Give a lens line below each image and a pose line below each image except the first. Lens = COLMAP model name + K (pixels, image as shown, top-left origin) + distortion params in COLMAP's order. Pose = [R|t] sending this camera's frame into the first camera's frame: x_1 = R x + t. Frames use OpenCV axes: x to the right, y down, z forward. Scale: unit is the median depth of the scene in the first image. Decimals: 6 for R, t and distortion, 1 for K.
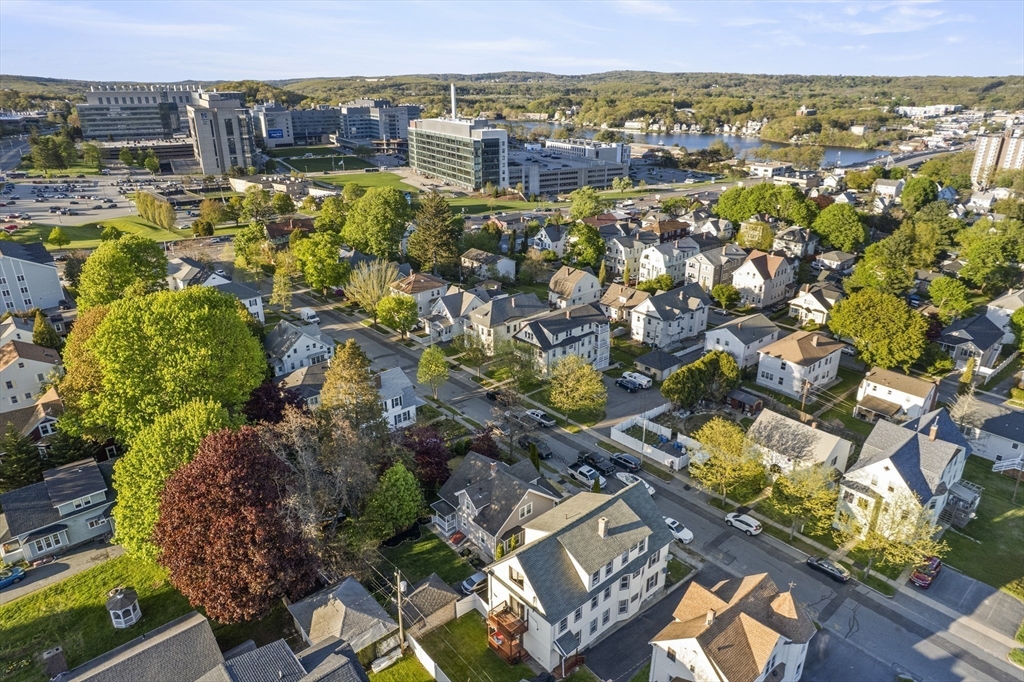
lens RADIAL K [[652.6, 0, 519.0], [0, 652.6, 337.1], [0, 0, 1]] dist [-0.086421, 0.073273]
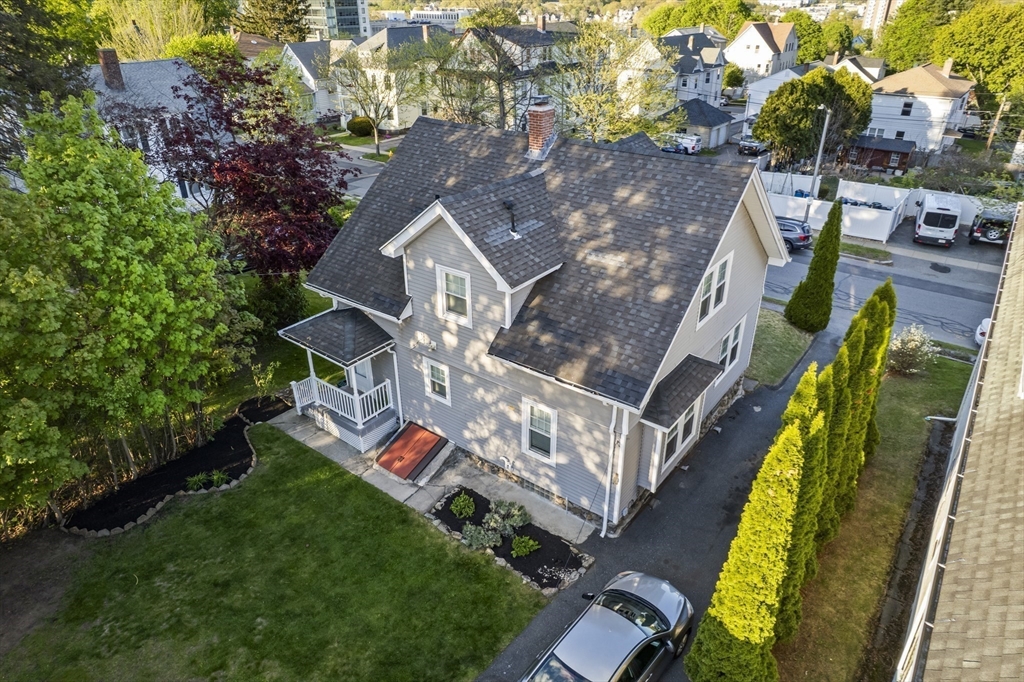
lens RADIAL K [[652.6, 0, 519.0], [0, 652.6, 337.1], [0, 0, 1]] dist [-0.086421, 0.073273]
pose [[0.978619, -0.099645, 0.179934, -0.036514], [0.078552, 0.989566, 0.120783, 0.093302], [-0.190092, -0.104066, 0.976235, 0.293680]]
